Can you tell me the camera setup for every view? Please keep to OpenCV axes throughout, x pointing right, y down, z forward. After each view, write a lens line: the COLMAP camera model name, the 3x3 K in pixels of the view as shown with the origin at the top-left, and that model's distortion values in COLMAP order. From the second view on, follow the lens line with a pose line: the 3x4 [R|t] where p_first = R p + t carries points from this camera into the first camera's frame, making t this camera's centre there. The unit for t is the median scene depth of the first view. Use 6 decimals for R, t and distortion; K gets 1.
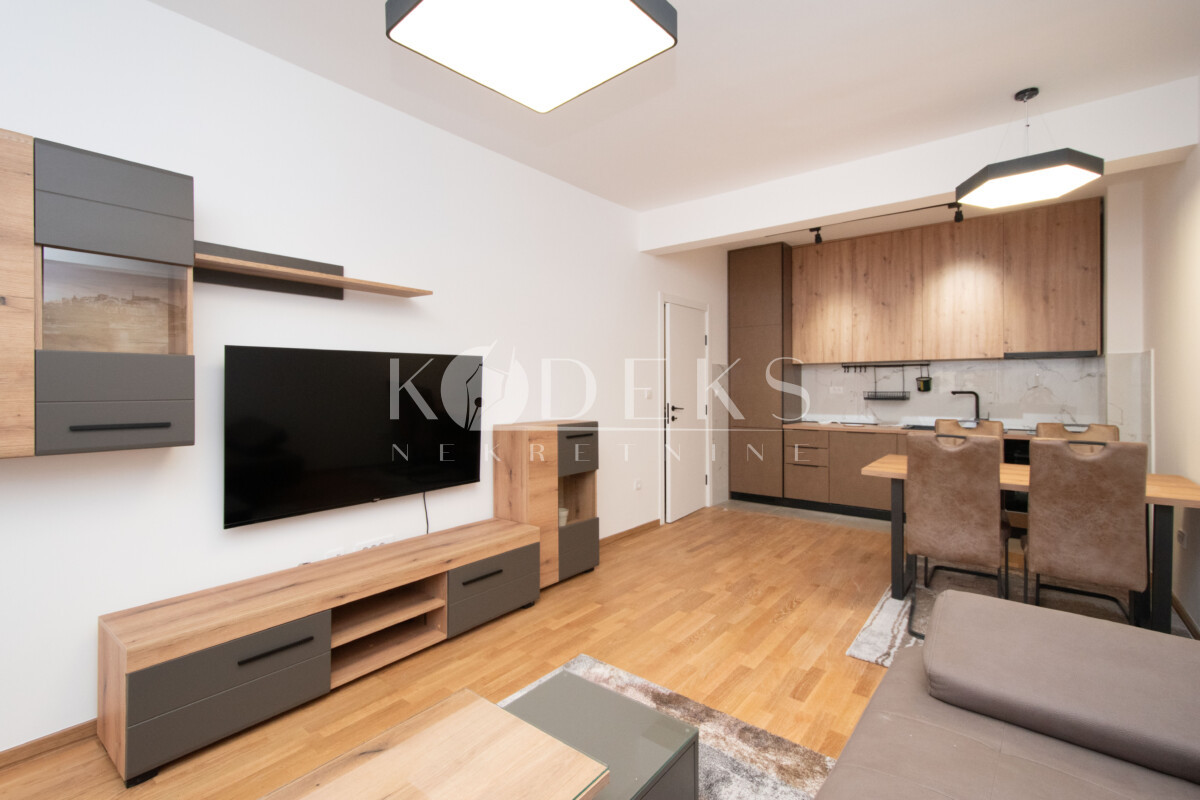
lens RADIAL K [[534.6, 0, 601.2], [0, 534.6, 387.7], [0, 0, 1]] dist [0.001026, -0.000303]
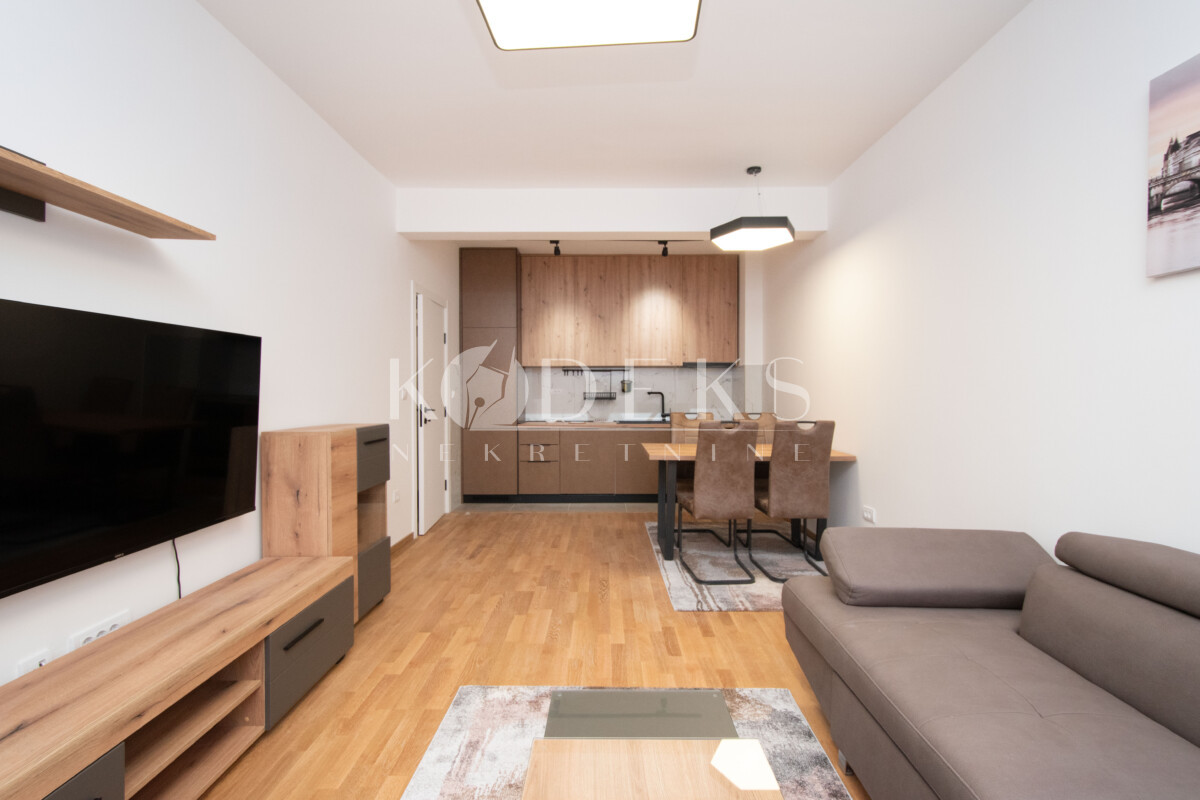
lens RADIAL K [[537.0, 0, 600.0], [0, 537.0, 400.0], [0, 0, 1]] dist [0.000750, -0.000258]
pose [[0.784925, -0.006908, 0.619552, -0.277887], [0.000630, 0.999946, 0.010352, 0.016781], [-0.619590, -0.007735, 0.784887, 0.125265]]
